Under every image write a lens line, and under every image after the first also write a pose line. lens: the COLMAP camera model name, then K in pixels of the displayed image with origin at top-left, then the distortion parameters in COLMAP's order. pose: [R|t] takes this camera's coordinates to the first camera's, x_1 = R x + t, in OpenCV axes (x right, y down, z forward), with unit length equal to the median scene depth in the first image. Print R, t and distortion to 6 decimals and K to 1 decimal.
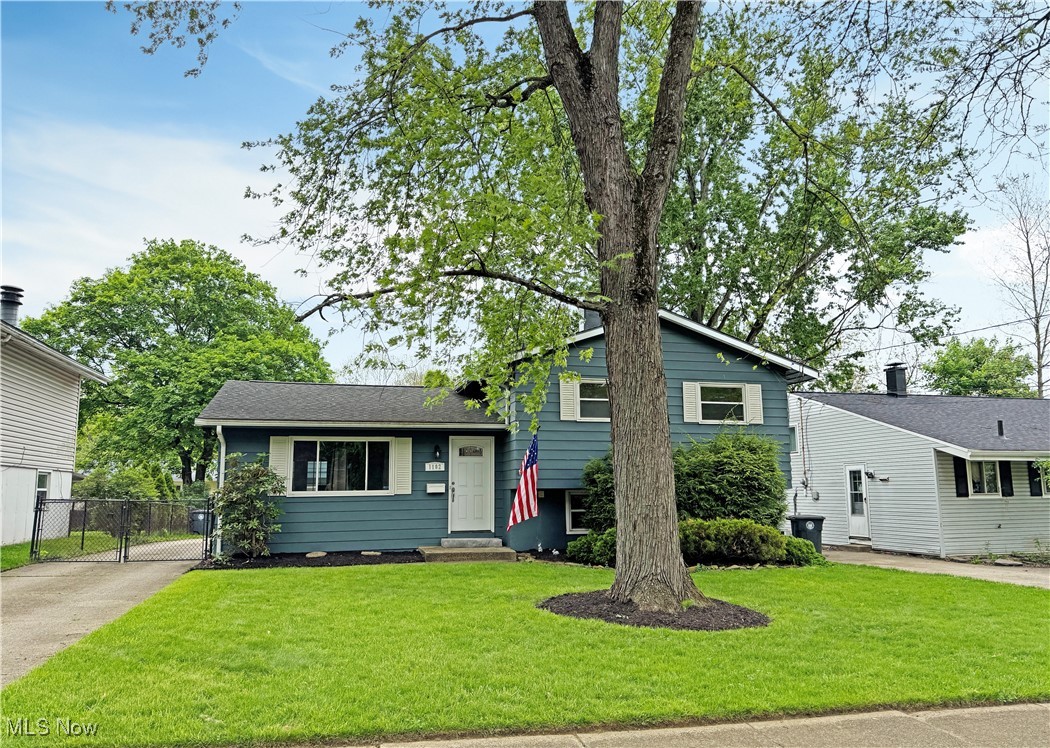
lens RADIAL K [[731.6, 0, 532.4], [0, 731.6, 381.1], [0, 0, 1]] dist [0.018708, 0.004828]
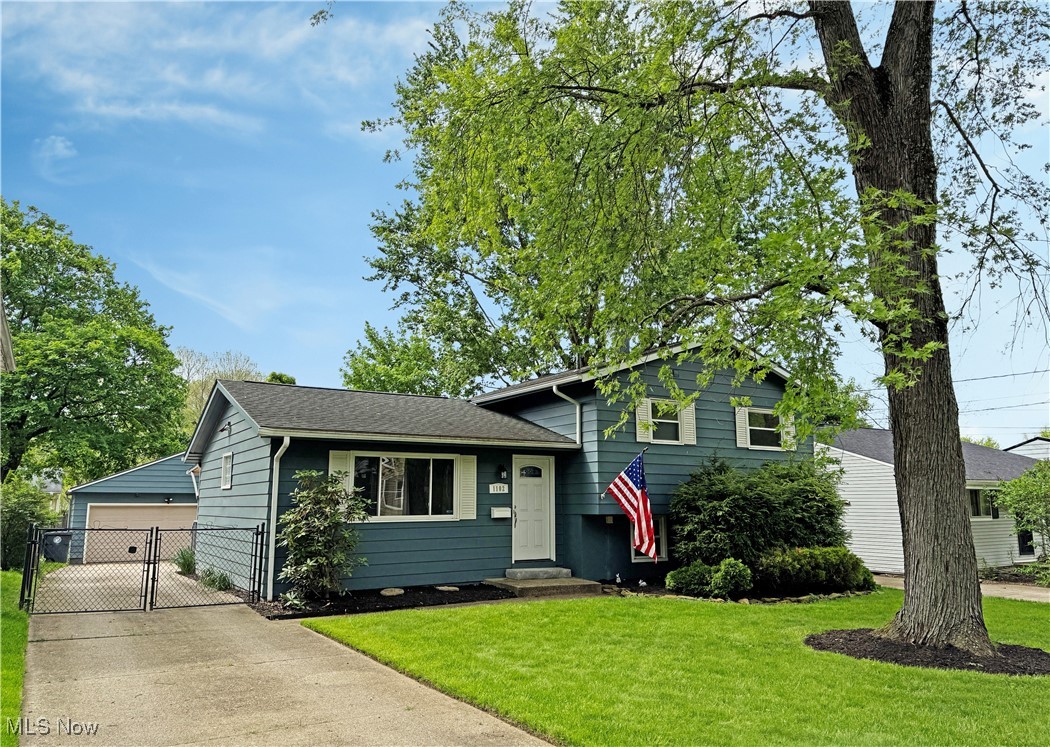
lens RADIAL K [[731.6, 0, 521.9], [0, 731.6, 374.1], [0, 0, 1]] dist [0.018708, 0.004828]
pose [[0.954352, 0.060571, 0.292477, -0.380891], [-0.053403, 0.998046, -0.032441, 0.004766], [-0.293870, 0.015341, 0.955722, 0.135435]]
